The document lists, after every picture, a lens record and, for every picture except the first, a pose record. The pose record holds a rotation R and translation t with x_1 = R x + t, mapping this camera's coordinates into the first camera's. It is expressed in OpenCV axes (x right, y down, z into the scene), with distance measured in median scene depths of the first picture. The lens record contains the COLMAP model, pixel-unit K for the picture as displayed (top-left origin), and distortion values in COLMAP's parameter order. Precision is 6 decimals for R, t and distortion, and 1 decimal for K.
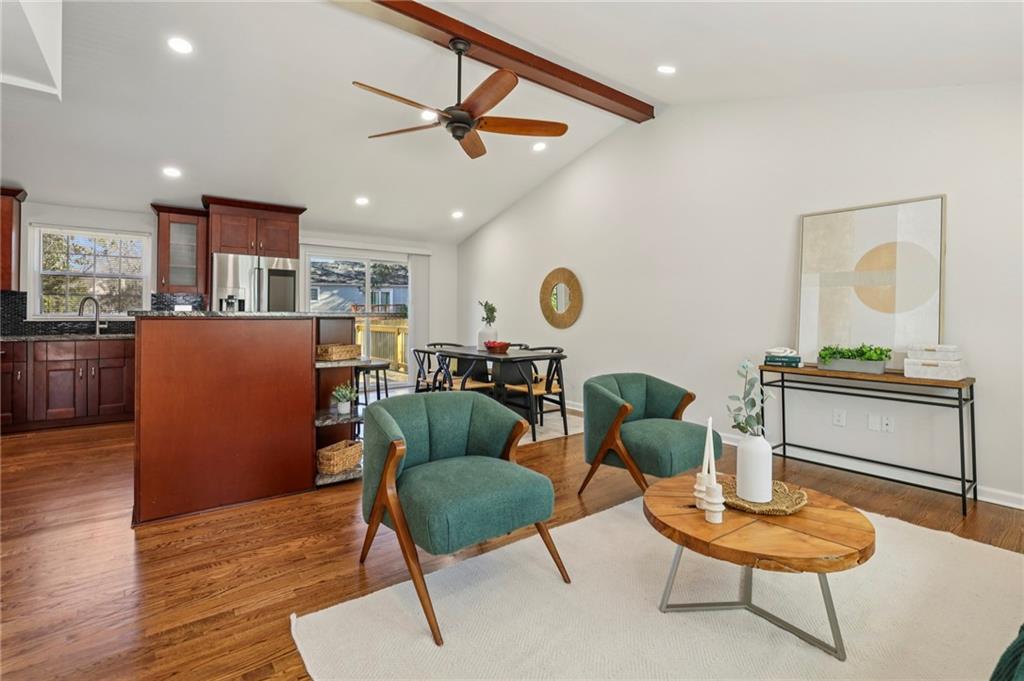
lens RADIAL K [[477.8, 0, 510.2], [0, 477.8, 316.2], [0, 0, 1]] dist [-0.001314, -0.000093]
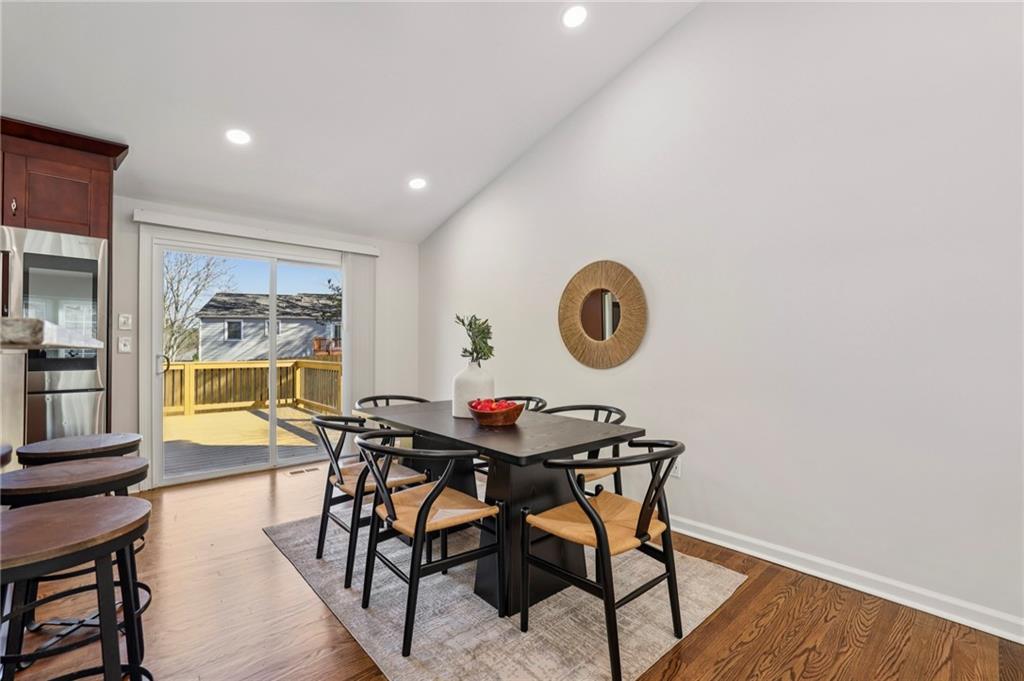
lens RADIAL K [[446.5, 0, 513.5], [0, 446.5, 334.1], [0, 0, 1]] dist [-0.033013, 0.013342]
pose [[0.996474, -0.002822, 0.083854, -0.044717], [0.005583, 0.999449, -0.032719, 0.001915], [-0.083716, 0.033072, 0.995941, 0.531038]]
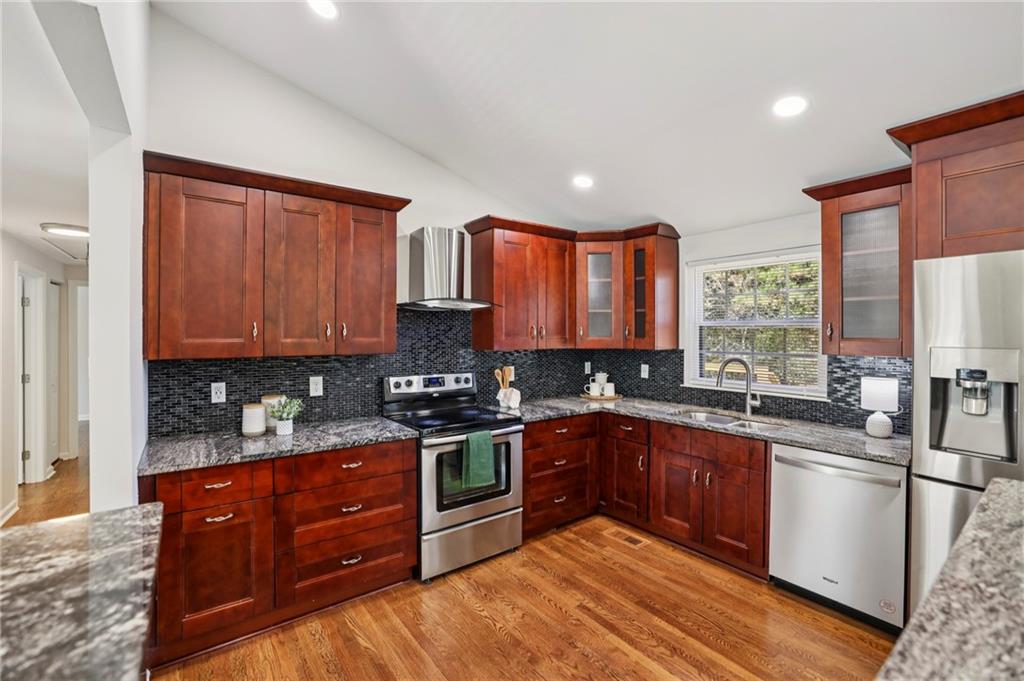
lens RADIAL K [[446.5, 0, 513.5], [0, 446.5, 334.1], [0, 0, 1]] dist [-0.033013, 0.013342]
pose [[-0.003412, -0.001249, -0.999993, -0.242252], [-0.005104, 0.999986, -0.001232, -0.066778], [0.999981, 0.005100, -0.003418, 0.644196]]
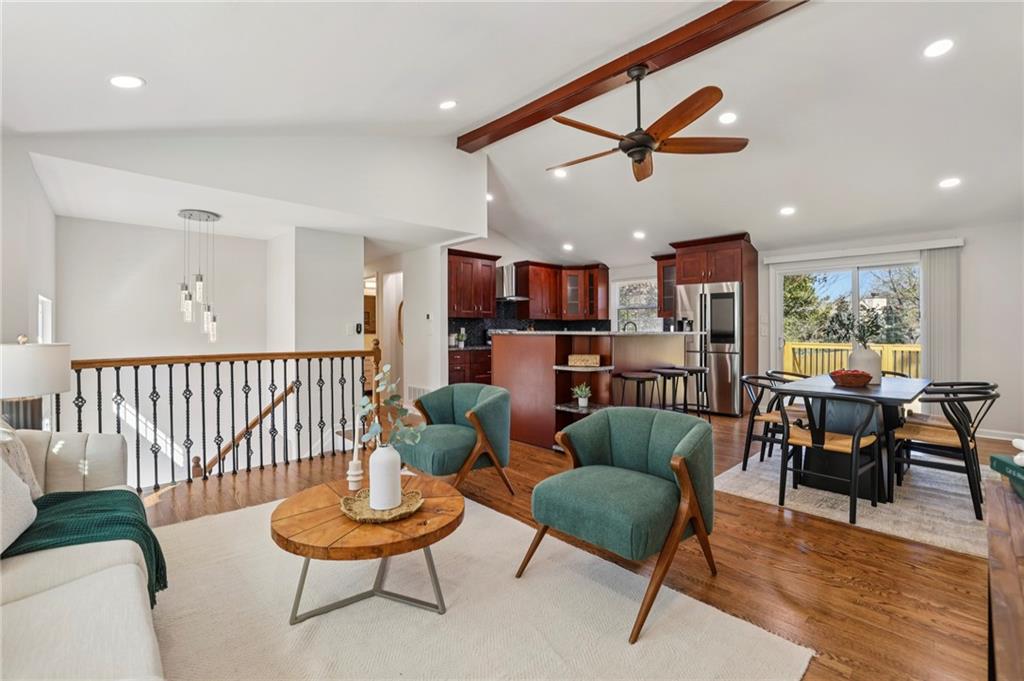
lens RADIAL K [[446.5, 0, 513.5], [0, 446.5, 334.1], [0, 0, 1]] dist [-0.033013, 0.013342]
pose [[0.106950, 0.004552, -0.994254, 0.538461], [-0.002463, 0.999988, 0.004314, -0.002711], [0.994261, 0.001987, 0.106960, 0.415412]]
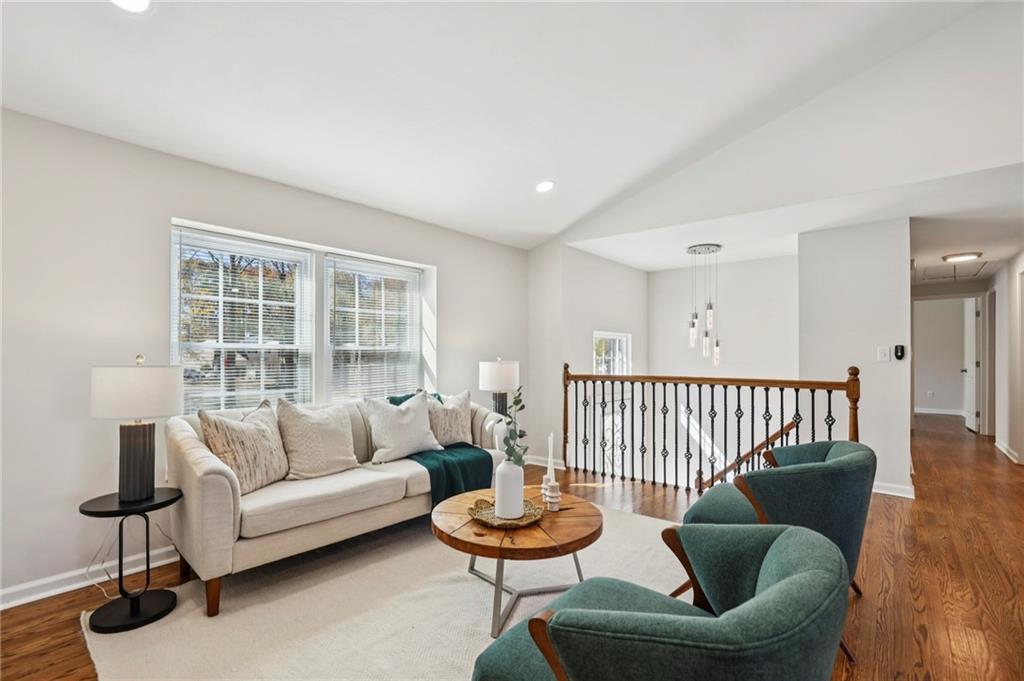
lens RADIAL K [[455.7, 0, 511.0], [0, 455.7, 353.7], [0, 0, 1]] dist [-0.011136, 0.000597]
pose [[-0.976976, -0.007241, -0.213225, 0.256813], [-0.006790, 0.999973, -0.002851, -0.001601], [0.213240, -0.001337, -0.976999, 0.723487]]
